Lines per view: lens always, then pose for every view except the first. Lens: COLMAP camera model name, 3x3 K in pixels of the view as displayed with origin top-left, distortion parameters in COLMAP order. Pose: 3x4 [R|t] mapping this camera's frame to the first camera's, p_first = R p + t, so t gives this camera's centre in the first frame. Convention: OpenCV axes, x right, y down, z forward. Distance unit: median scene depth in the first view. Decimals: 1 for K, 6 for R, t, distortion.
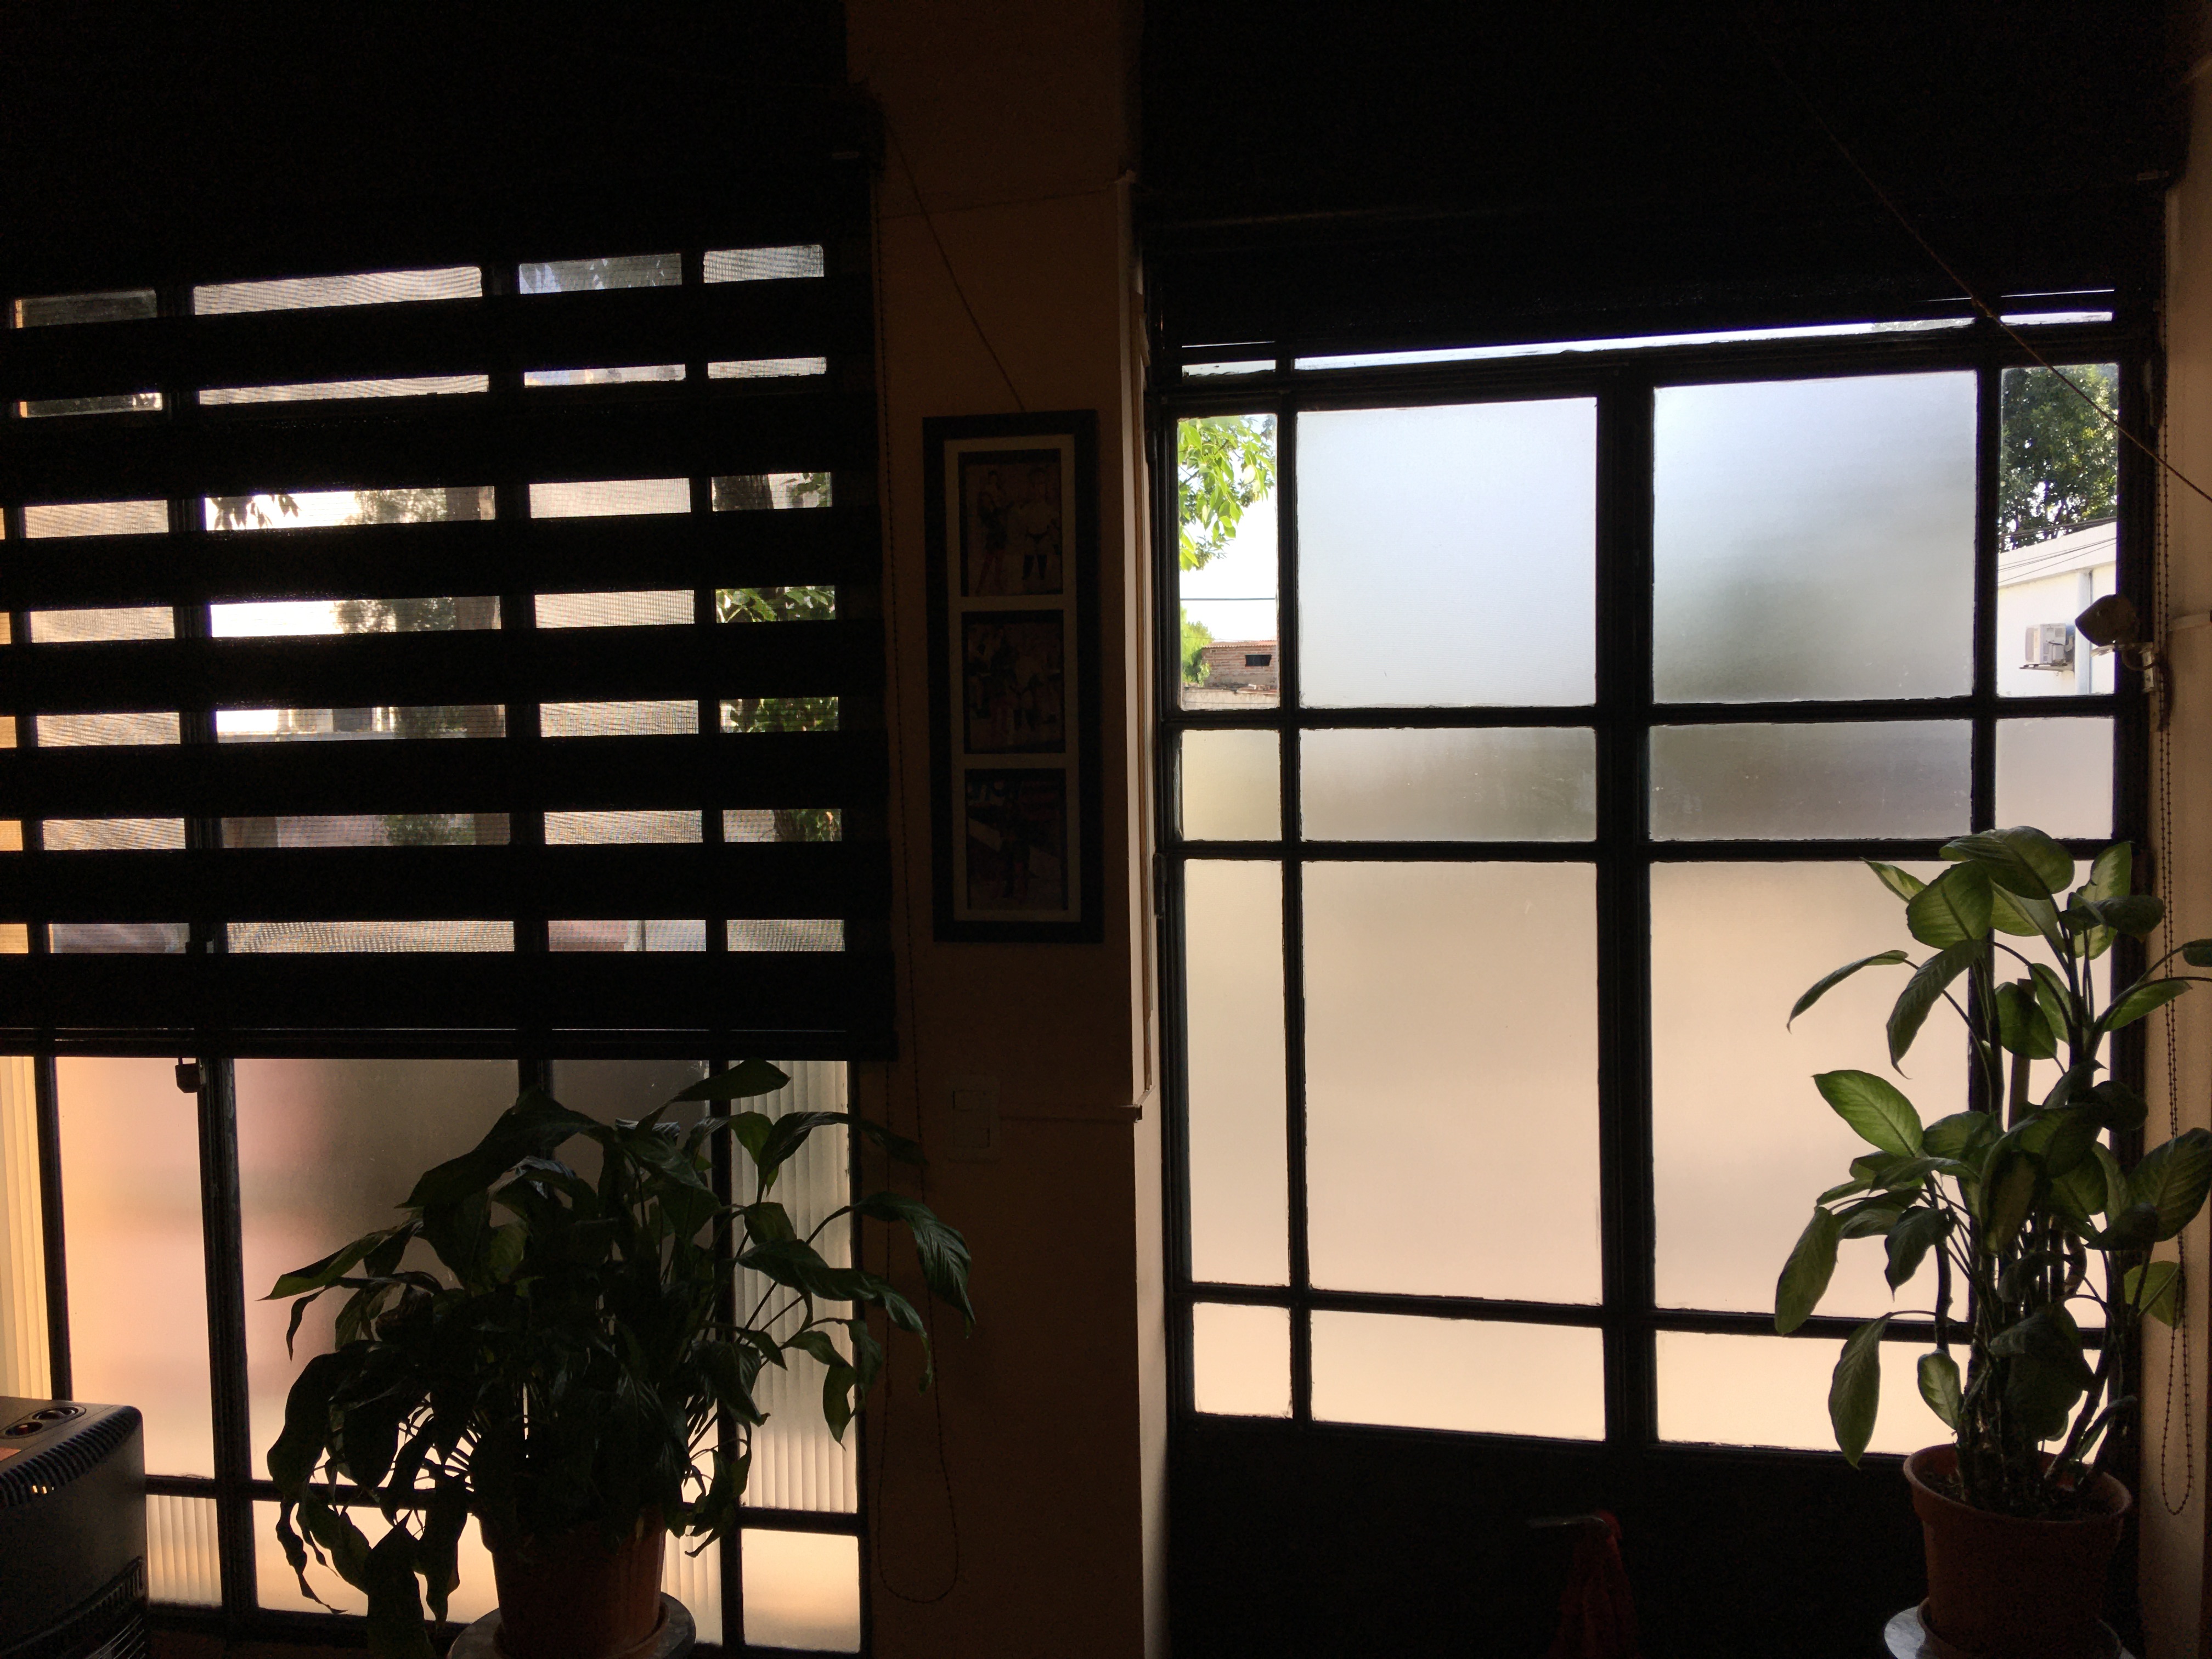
lens RADIAL K [[1862.4, 0, 1110.4], [0, 1862.4, 841.9], [0, 0, 1]] dist [0.106834, -0.162889]
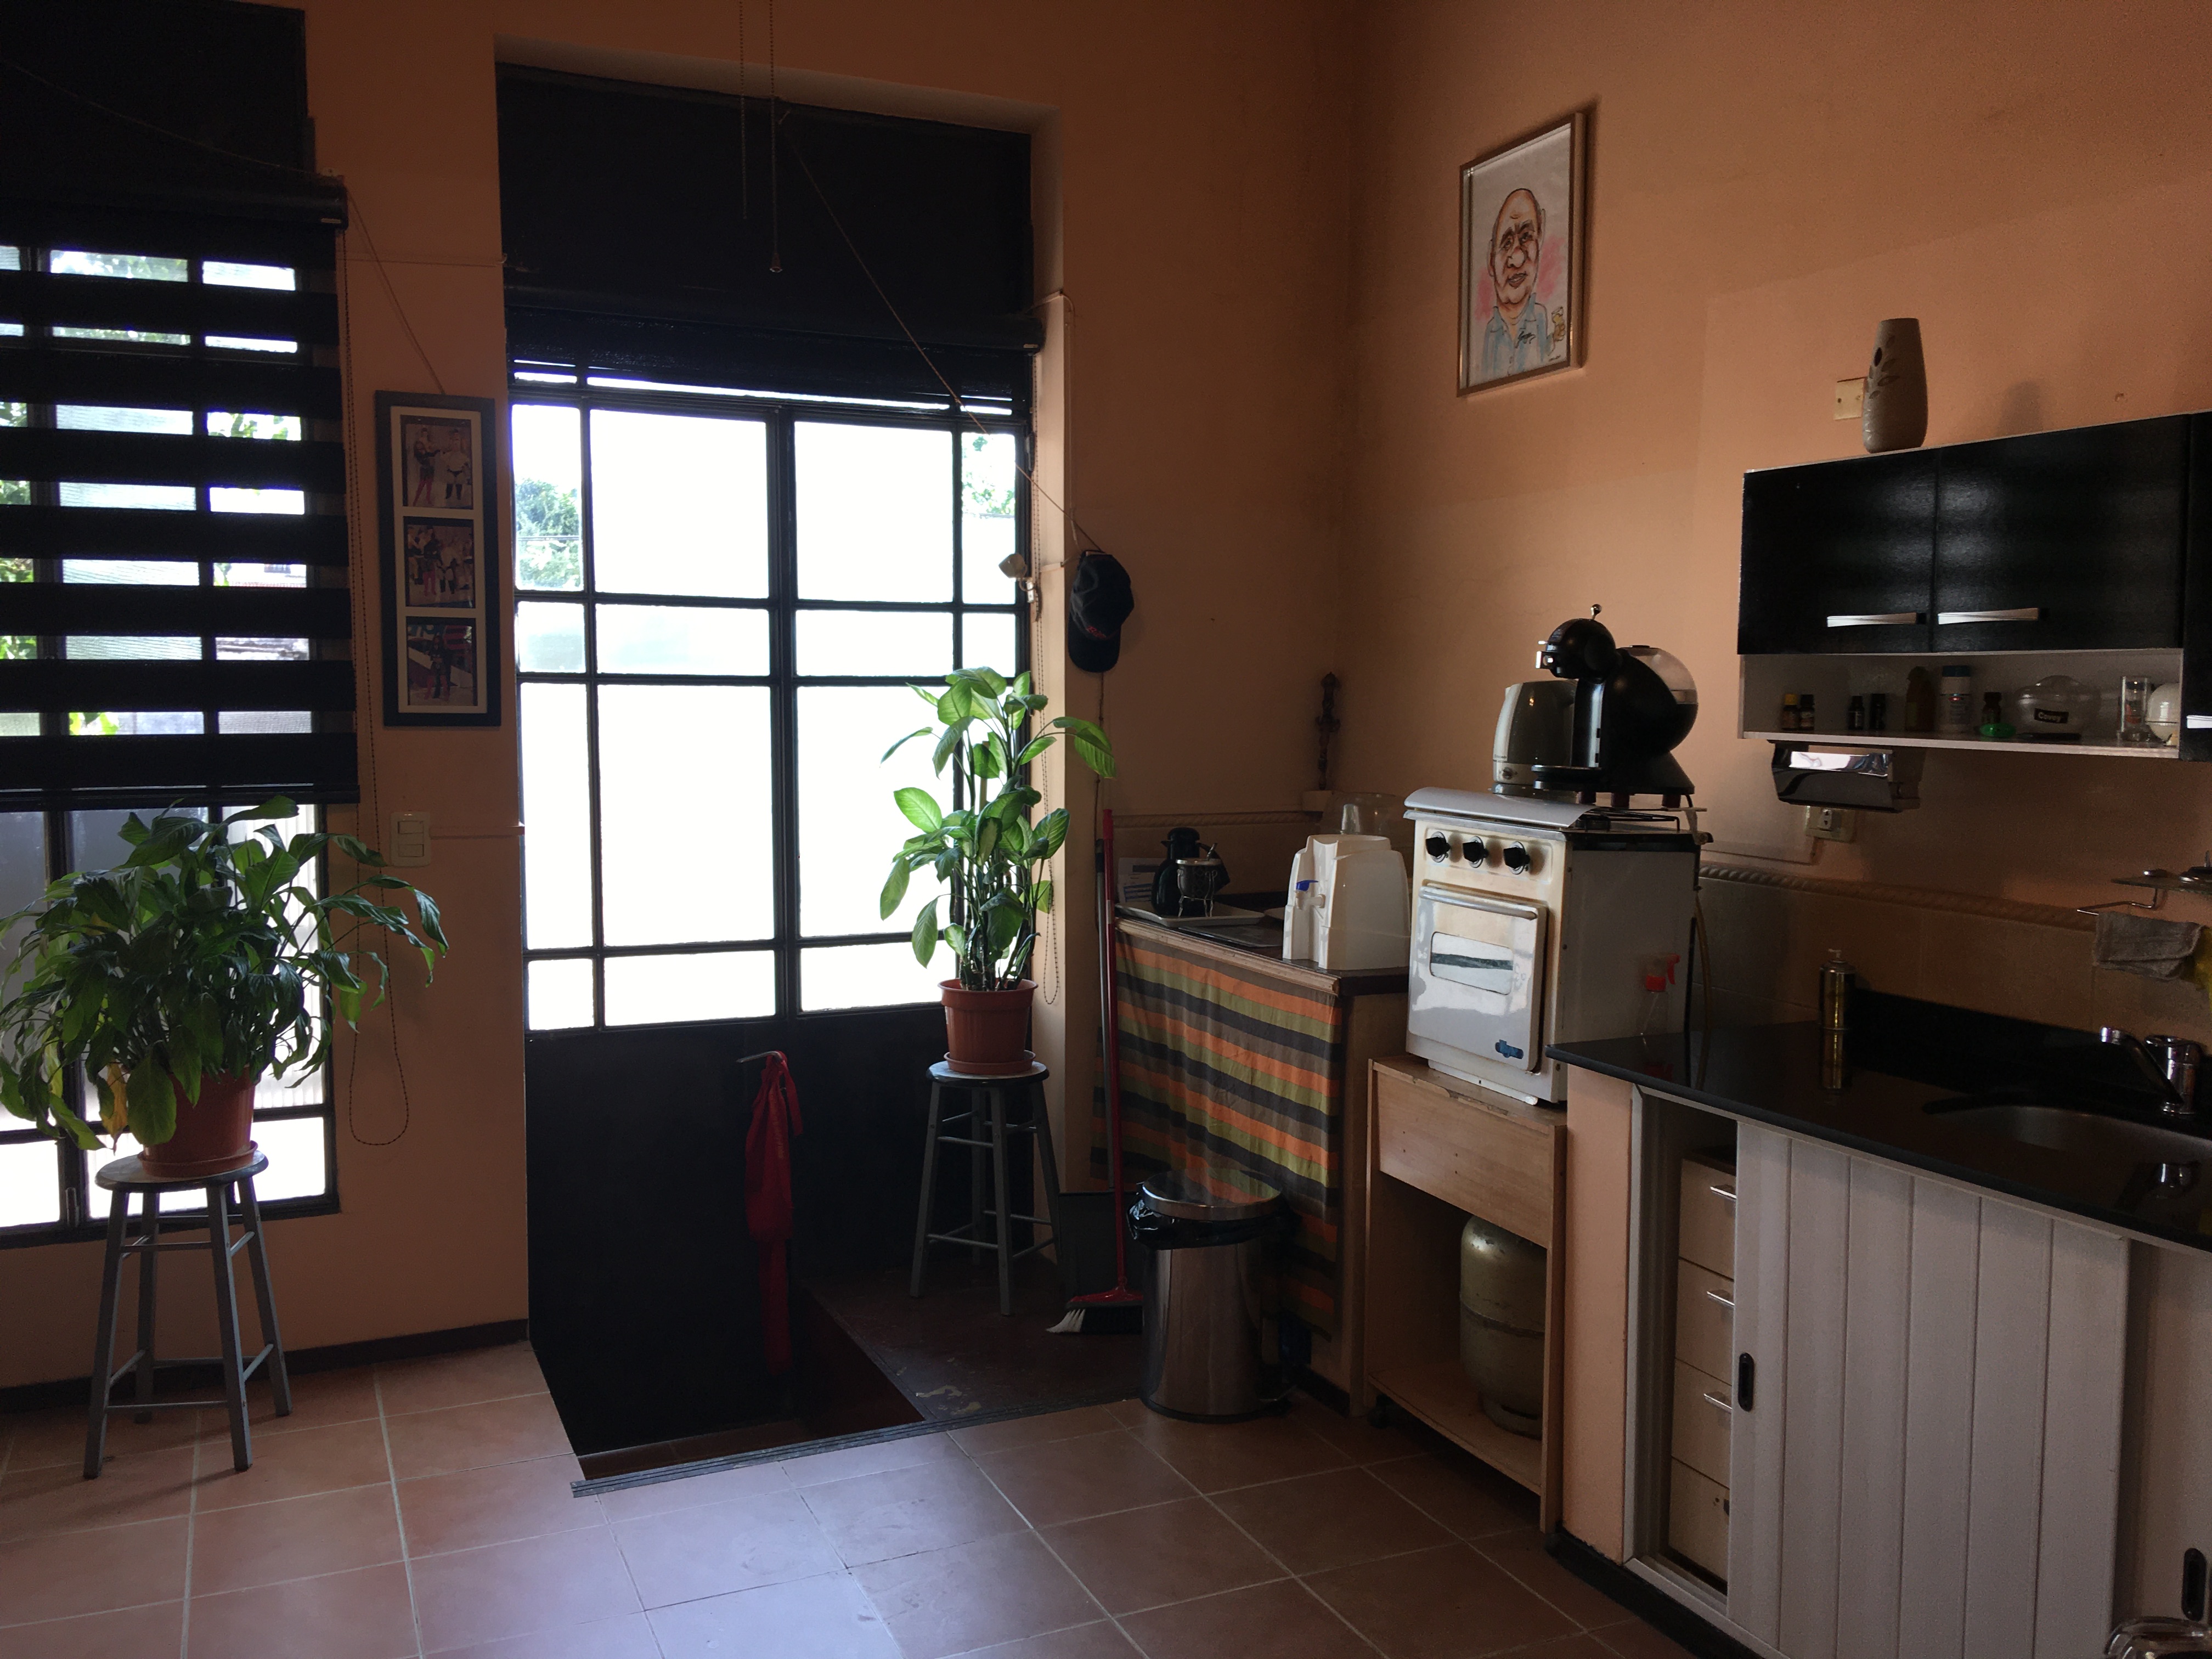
lens RADIAL K [[1862.4, 0, 1110.4], [0, 1862.4, 841.9], [0, 0, 1]] dist [0.106834, -0.162889]
pose [[0.817637, -0.028890, 0.575008, -0.513397], [0.019455, 0.999556, 0.022555, 0.127742], [-0.575405, -0.007255, 0.817837, -0.652122]]
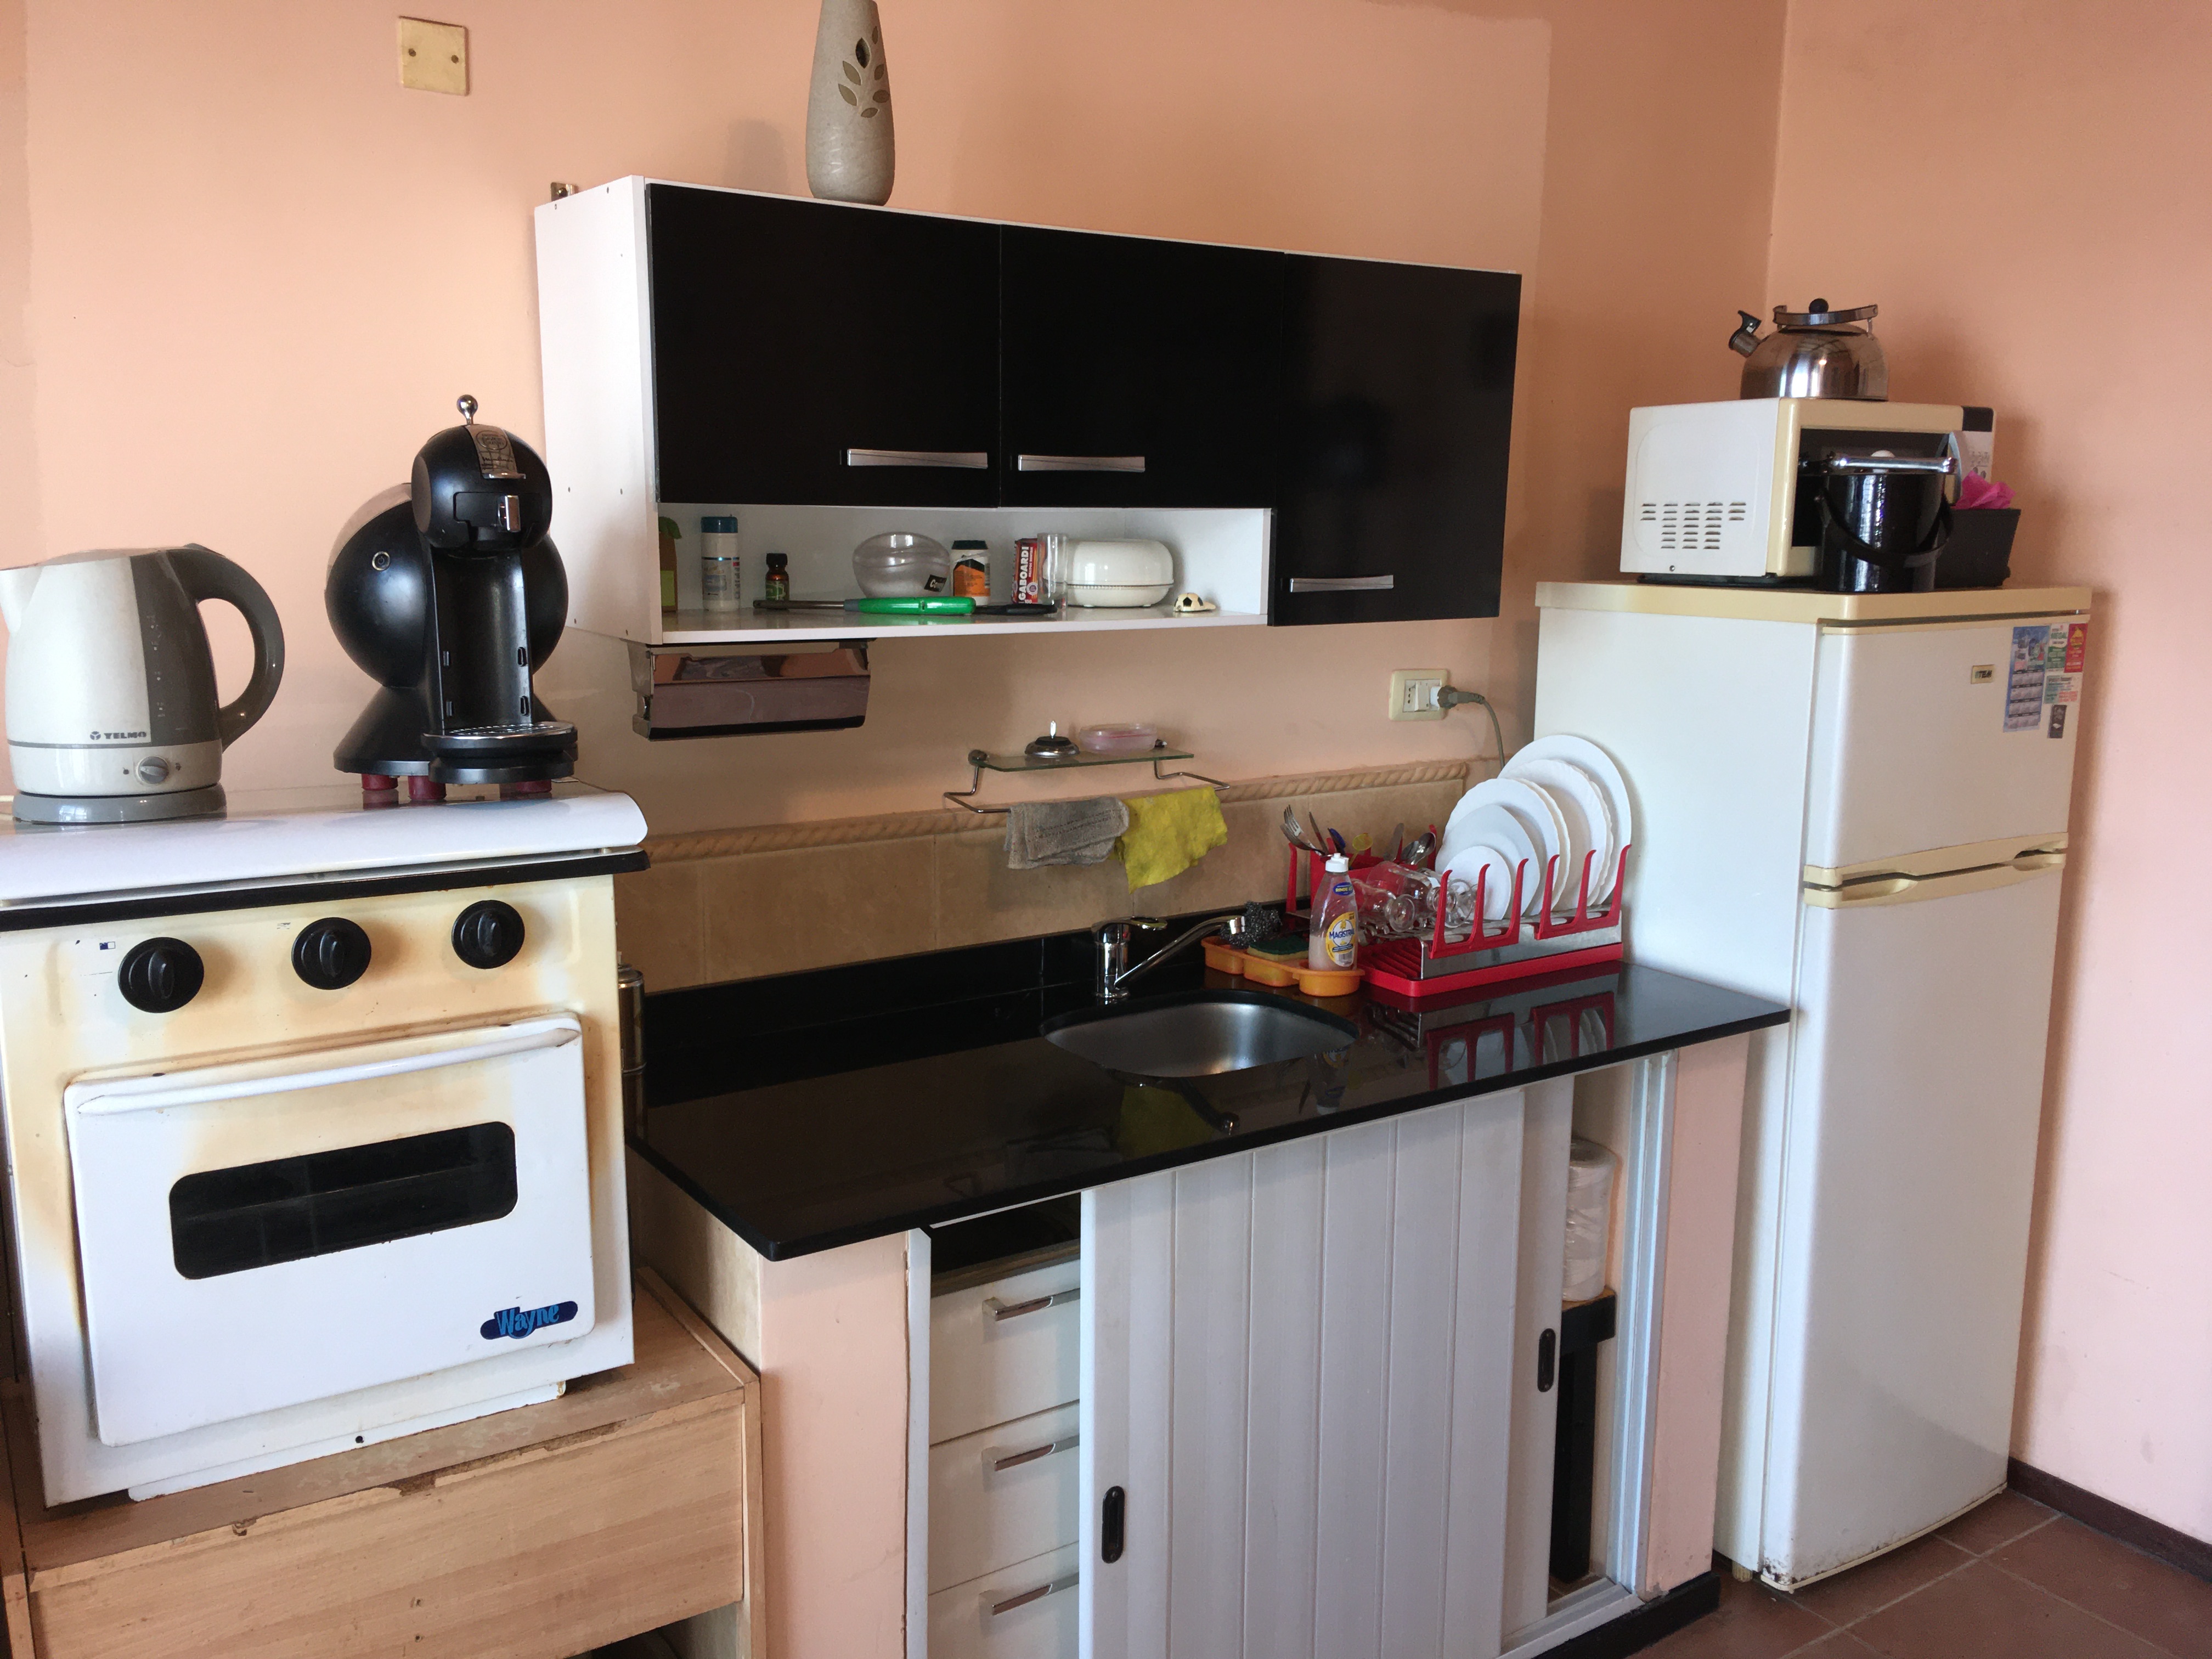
lens RADIAL K [[1862.4, 0, 1110.4], [0, 1862.4, 841.9], [0, 0, 1]] dist [0.106834, -0.162889]
pose [[-0.705334, -0.117719, 0.699033, -0.104274], [0.049718, 0.975471, 0.214438, 0.020439], [-0.707130, 0.186005, -0.682180, 0.534554]]
